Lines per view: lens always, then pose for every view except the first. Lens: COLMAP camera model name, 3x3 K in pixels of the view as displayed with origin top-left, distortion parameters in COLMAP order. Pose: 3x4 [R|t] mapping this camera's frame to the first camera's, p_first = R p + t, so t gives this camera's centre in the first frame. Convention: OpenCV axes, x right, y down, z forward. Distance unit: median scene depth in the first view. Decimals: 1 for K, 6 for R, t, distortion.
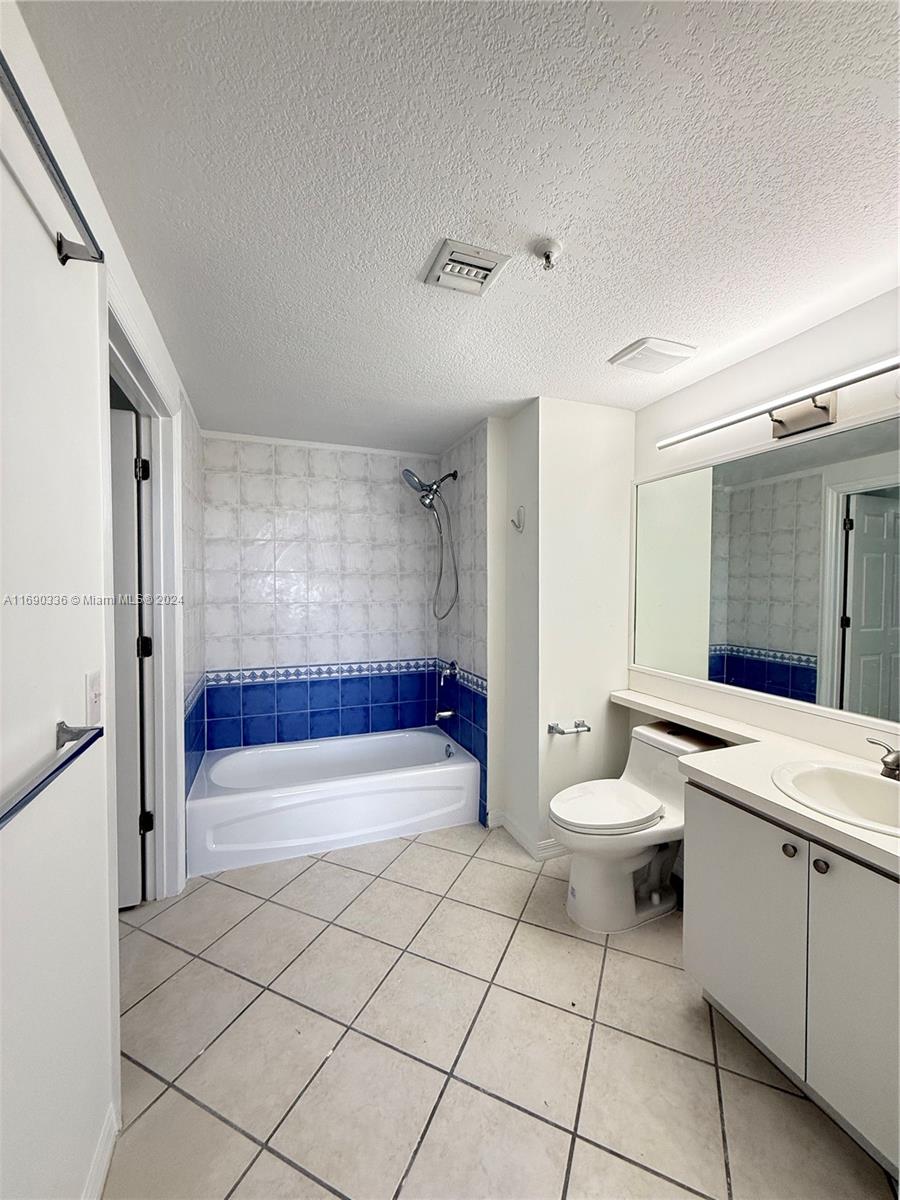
lens RADIAL K [[475.9, 0, 448.0], [0, 475.9, 595.4], [0, 0, 1]] dist [0.002586, -0.000215]
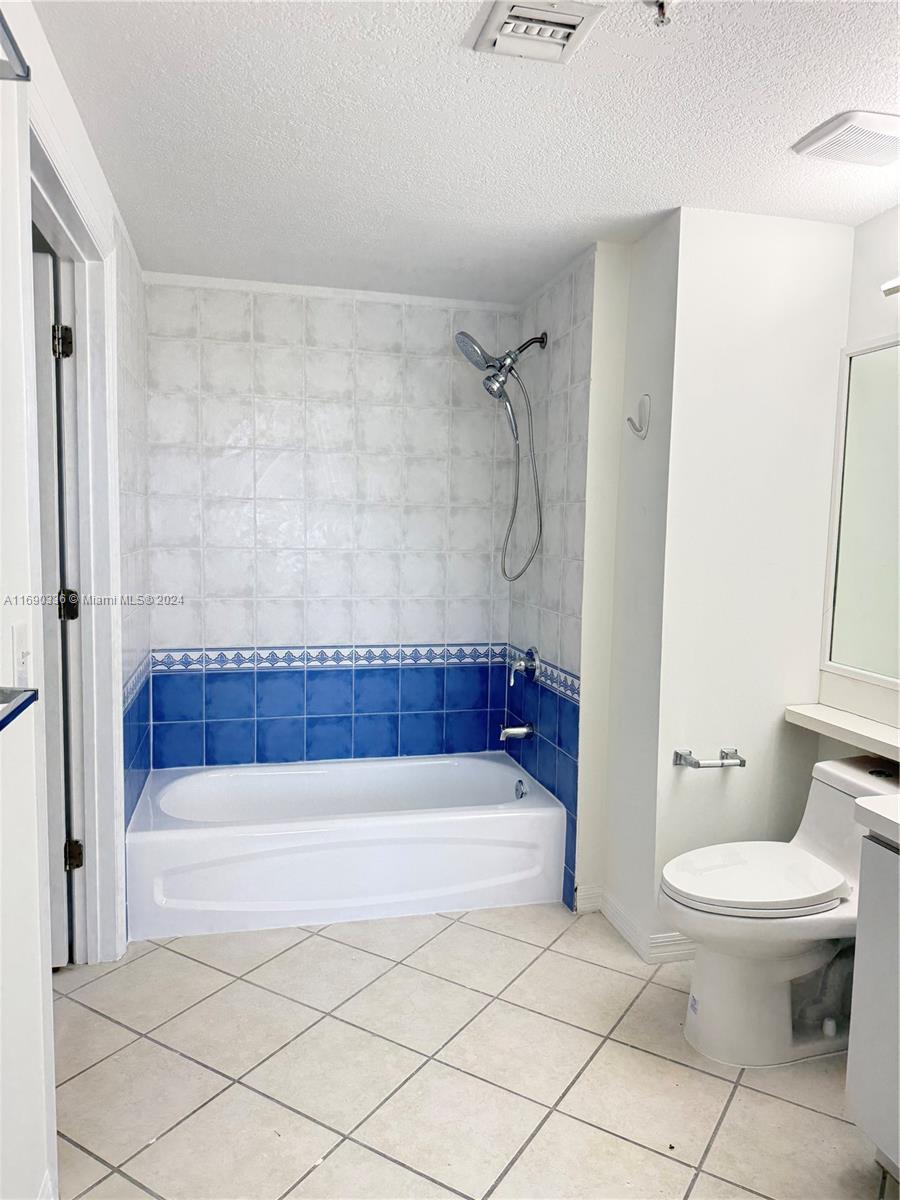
lens RADIAL K [[838.9, 0, 445.8], [0, 838.9, 607.8], [0, 0, 1]] dist [0.091819, -0.125378]
pose [[0.991170, 0.031263, -0.128858, 0.047605], [-0.021696, 0.996948, 0.074994, 0.007162], [0.130809, -0.071536, 0.988823, -0.112303]]
